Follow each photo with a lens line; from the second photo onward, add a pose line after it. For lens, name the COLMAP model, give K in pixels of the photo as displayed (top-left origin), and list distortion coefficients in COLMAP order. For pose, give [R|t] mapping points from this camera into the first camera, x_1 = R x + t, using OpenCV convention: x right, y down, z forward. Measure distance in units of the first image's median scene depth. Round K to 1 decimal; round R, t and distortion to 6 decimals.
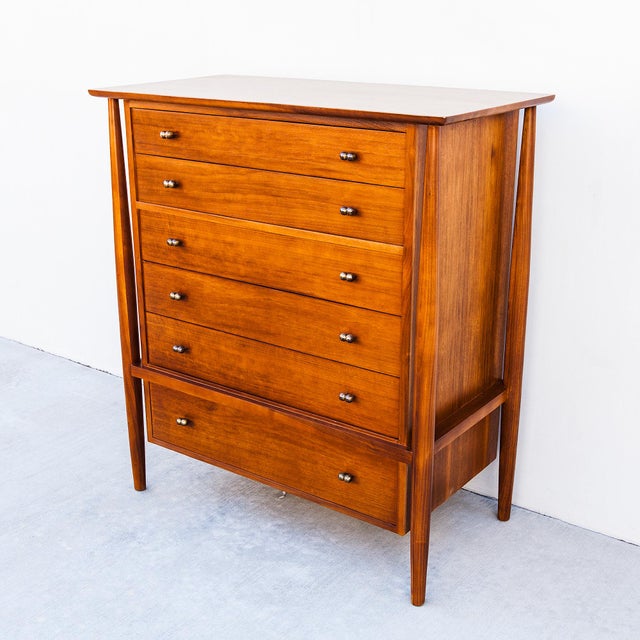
lens RADIAL K [[942.8, 0, 320.0], [0, 942.8, 320.0], [0, 0, 1]] dist [0.001110, -0.006703]
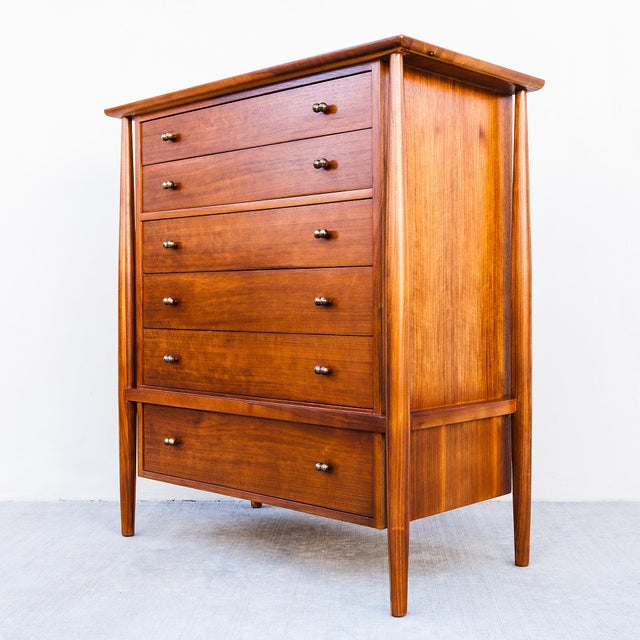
lens RADIAL K [[932.7, 0, 346.1], [0, 932.7, 320.6], [0, 0, 1]] dist [-0.018258, 0.057119]
pose [[0.993481, 0.001596, -0.113990, 0.150456], [-0.035685, 0.954006, -0.297656, 0.296369], [0.108272, 0.299783, 0.947843, 0.118553]]
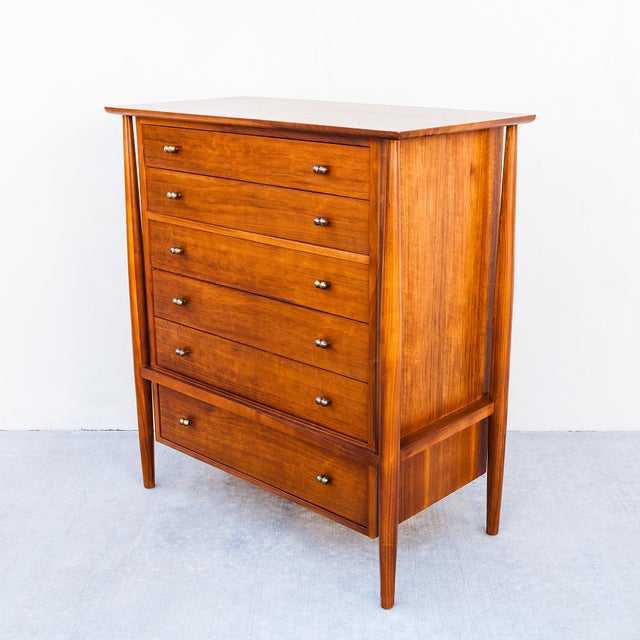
lens RADIAL K [[942.3, 0, 337.2], [0, 942.3, 321.6], [0, 0, 1]] dist [-0.013857, -0.021829]
pose [[0.994383, 0.031522, -0.101034, 0.142010], [-0.034520, 0.999010, -0.028064, 0.022152], [0.100049, 0.031394, 0.994487, -0.034537]]
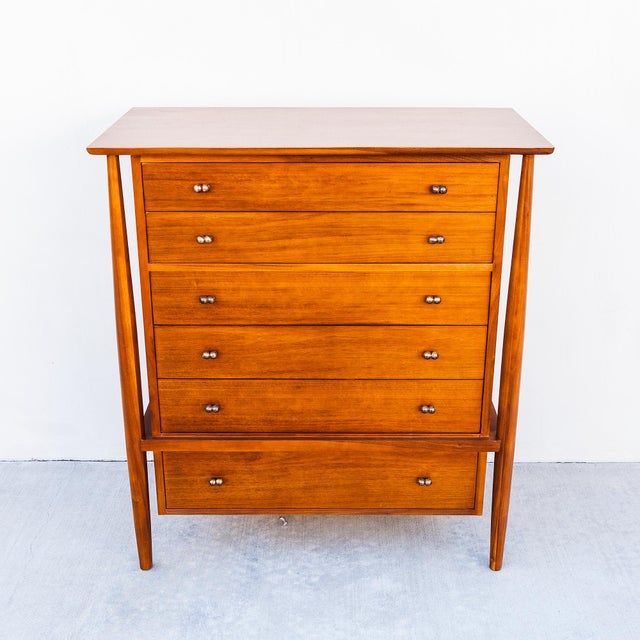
lens RADIAL K [[942.8, 0, 320.0], [0, 942.8, 320.0], [0, 0, 1]] dist [0.001110, -0.006703]
pose [[0.810361, -0.217994, 0.543869, -0.611100], [0.188865, 0.975853, 0.109734, -0.152628], [-0.554657, 0.013794, 0.831965, 0.169475]]
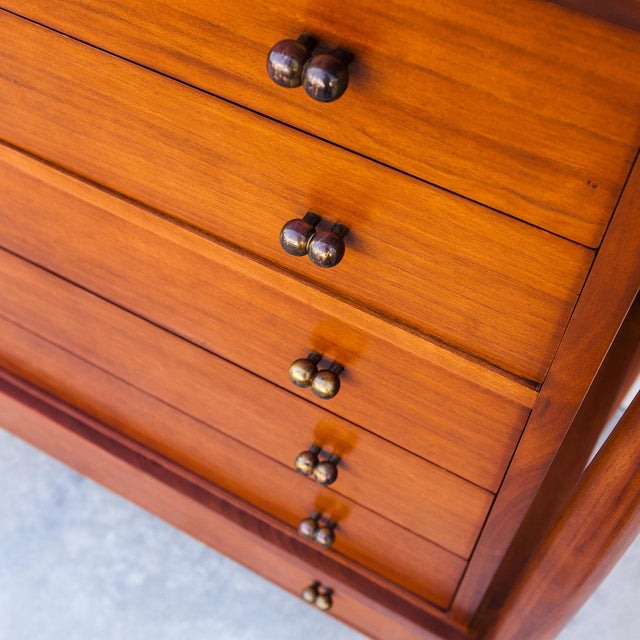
lens RADIAL K [[915.1, 0, 306.8], [0, 915.1, 319.6], [0, 0, 1]] dist [0.030716, 0.047888]
pose [[0.993702, -0.100375, 0.049806, 0.012848], [0.048313, 0.784847, 0.617804, -0.222308], [-0.101102, -0.611507, 0.784753, 0.724172]]
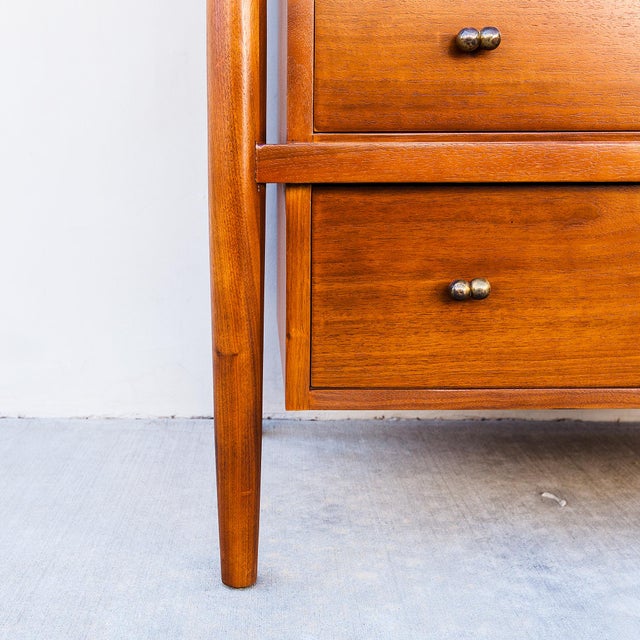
lens RADIAL K [[939.1, 0, 263.8], [0, 939.1, 319.6], [0, 0, 1]] dist [0.019872, 0.064594]
pose [[0.803274, -0.093963, 0.588151, -0.440380], [0.190306, 0.976206, -0.103954, 0.155721], [-0.564388, 0.195432, 0.802043, 0.886552]]
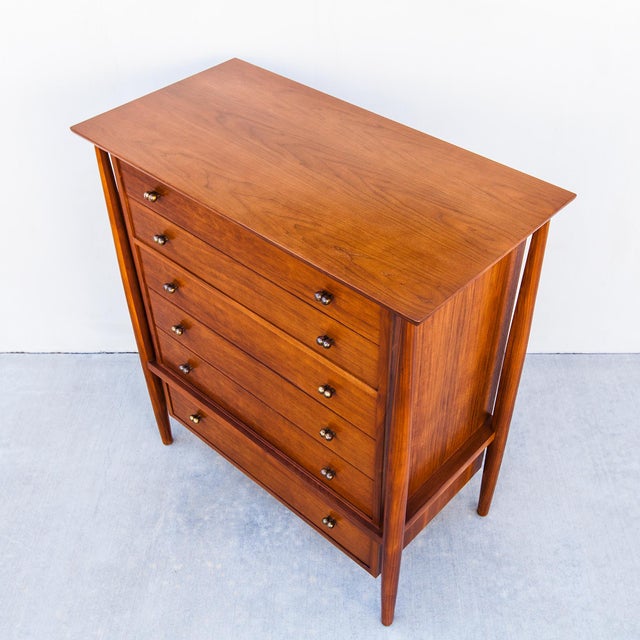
lens RADIAL K [[768.5, 0, 335.3], [0, 768.5, 332.0], [0, 0, 1]] dist [0.003580, -0.002952]
pose [[0.994526, 0.067474, -0.079782, 0.091360], [-0.030049, 0.915980, 0.400096, -0.391051], [0.100075, -0.395509, 0.912994, 0.273253]]
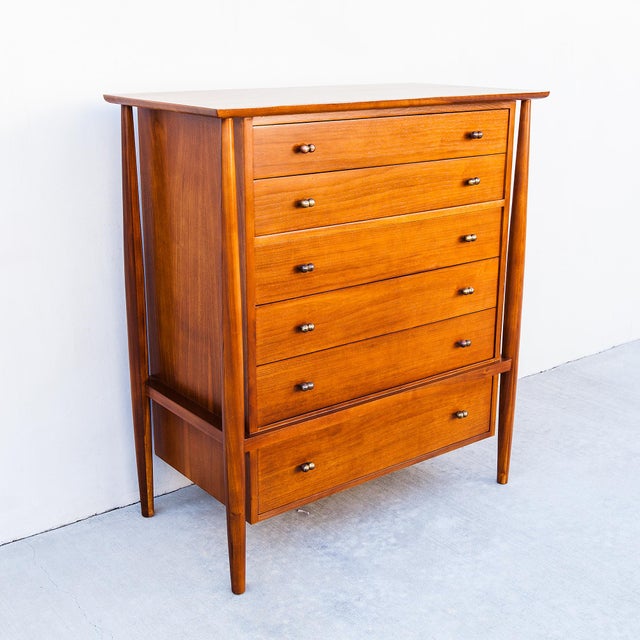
lens RADIAL K [[942.8, 0, 320.0], [0, 942.8, 320.0], [0, 0, 1]] dist [0.001110, -0.006703]
pose [[0.276050, -0.277264, 0.920283, -1.054355], [0.309636, 0.932096, 0.187944, -0.213351], [-0.909902, 0.233071, 0.343156, 0.730174]]
